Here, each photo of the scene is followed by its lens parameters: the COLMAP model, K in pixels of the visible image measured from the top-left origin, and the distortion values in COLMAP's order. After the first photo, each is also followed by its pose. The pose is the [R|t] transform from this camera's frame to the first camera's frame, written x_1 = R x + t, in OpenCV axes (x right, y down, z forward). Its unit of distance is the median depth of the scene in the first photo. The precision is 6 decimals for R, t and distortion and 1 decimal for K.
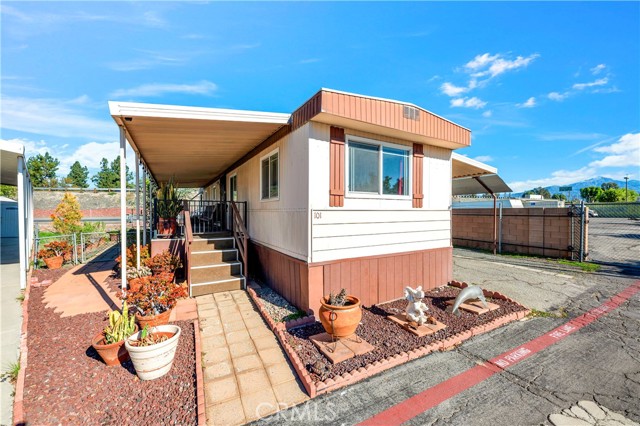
lens RADIAL K [[259.9, 0, 320.0], [0, 259.9, 213.0], [0, 0, 1]] dist [0.024550, -0.014673]
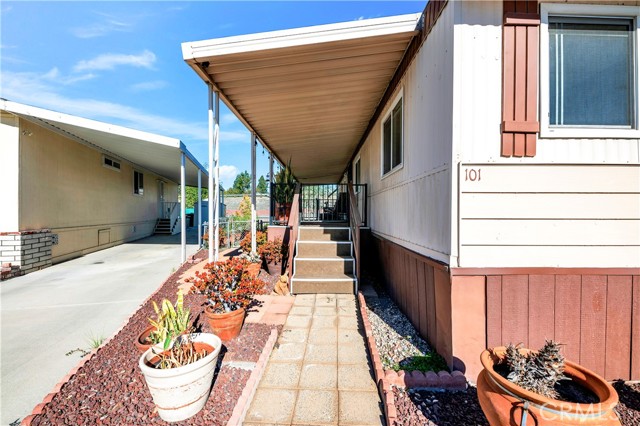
lens RADIAL K [[259.9, 0, 320.0], [0, 259.9, 213.0], [0, 0, 1]] dist [0.024550, -0.014673]
pose [[0.864090, 0.003726, -0.503324, -0.008343], [-0.007474, 0.999957, -0.005429, 0.083332], [0.503283, 0.008453, 0.864080, 0.391392]]
